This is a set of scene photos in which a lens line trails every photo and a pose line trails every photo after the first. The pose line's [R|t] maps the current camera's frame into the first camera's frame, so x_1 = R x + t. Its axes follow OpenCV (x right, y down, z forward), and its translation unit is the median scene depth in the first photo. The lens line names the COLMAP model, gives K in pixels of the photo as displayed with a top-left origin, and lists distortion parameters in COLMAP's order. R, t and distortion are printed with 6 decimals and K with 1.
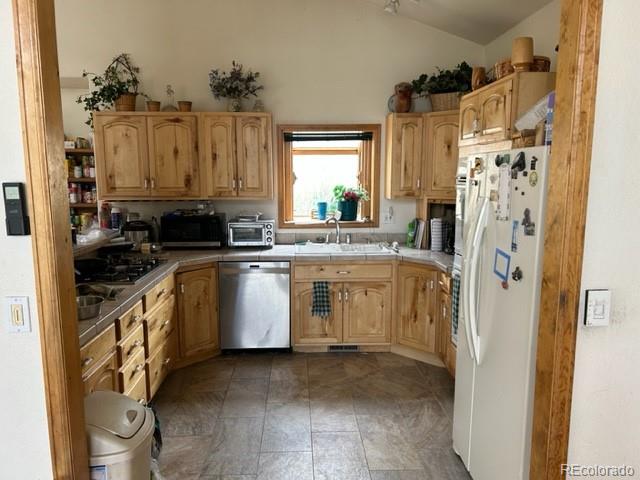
lens RADIAL K [[488.7, 0, 319.3], [0, 488.7, 241.4], [0, 0, 1]] dist [0.055786, -0.066781]
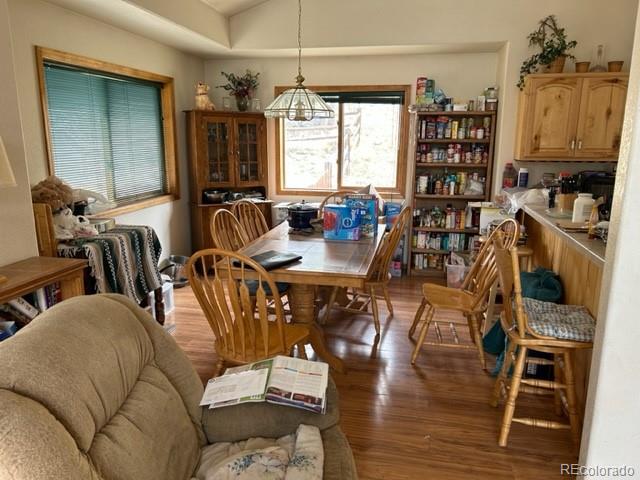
lens RADIAL K [[488.7, 0, 319.7], [0, 488.7, 239.8], [0, 0, 1]] dist [0.055786, -0.066781]
pose [[0.970941, 0.056733, -0.232497, -0.610325], [-0.039982, 0.996295, 0.076144, 0.022896], [0.235956, -0.064636, 0.969612, -0.135669]]
